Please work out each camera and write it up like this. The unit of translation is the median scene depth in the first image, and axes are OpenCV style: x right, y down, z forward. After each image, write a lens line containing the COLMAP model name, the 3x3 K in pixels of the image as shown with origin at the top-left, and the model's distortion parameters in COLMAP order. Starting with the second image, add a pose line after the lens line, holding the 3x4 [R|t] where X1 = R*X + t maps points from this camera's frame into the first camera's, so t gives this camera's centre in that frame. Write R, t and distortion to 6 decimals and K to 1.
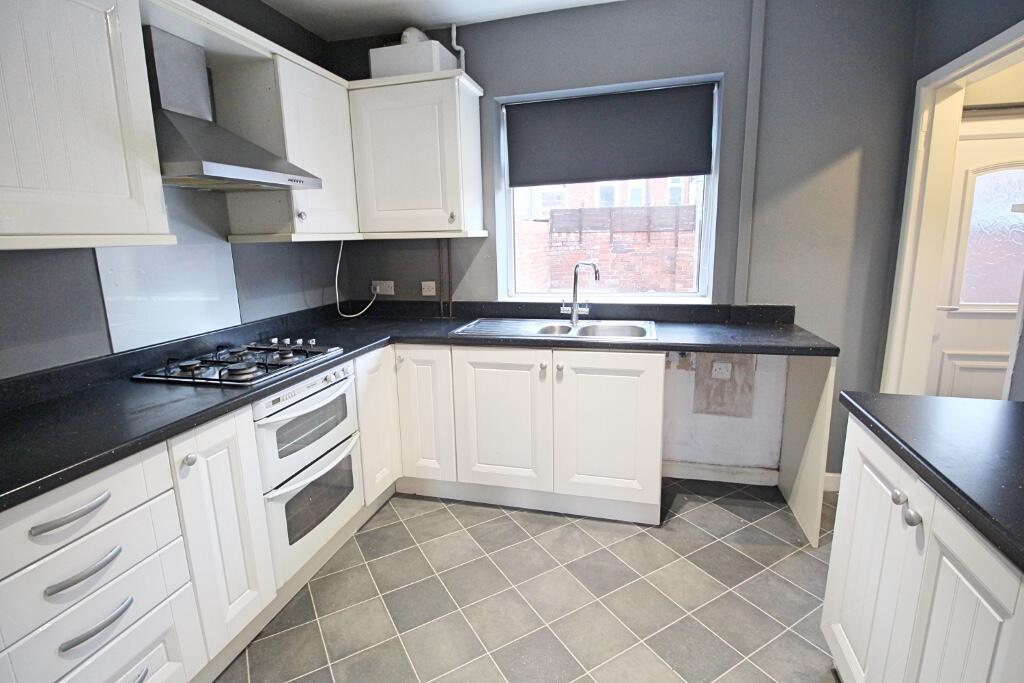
lens RADIAL K [[476.8, 0, 507.2], [0, 476.8, 338.4], [0, 0, 1]] dist [-0.003121, -0.001059]
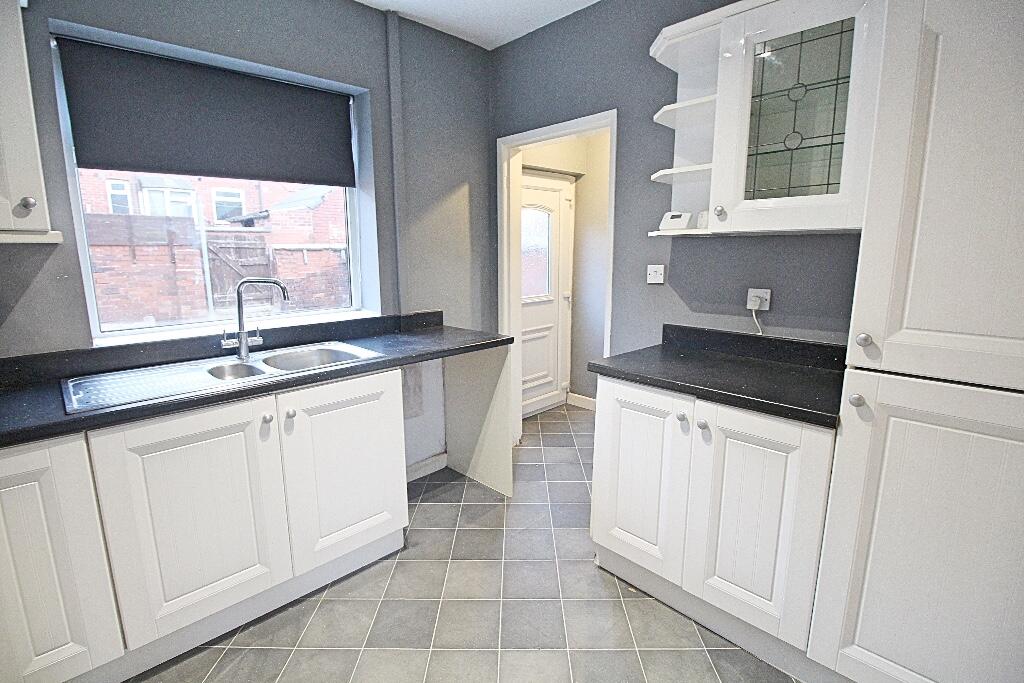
lens RADIAL K [[476.8, 0, 506.7], [0, 476.8, 337.3], [0, 0, 1]] dist [-0.003121, -0.001059]
pose [[0.517378, -0.138724, 0.844438, -0.304453], [0.164263, 0.984523, 0.061094, -0.045824], [-0.839844, 0.107101, 0.532158, 0.248859]]
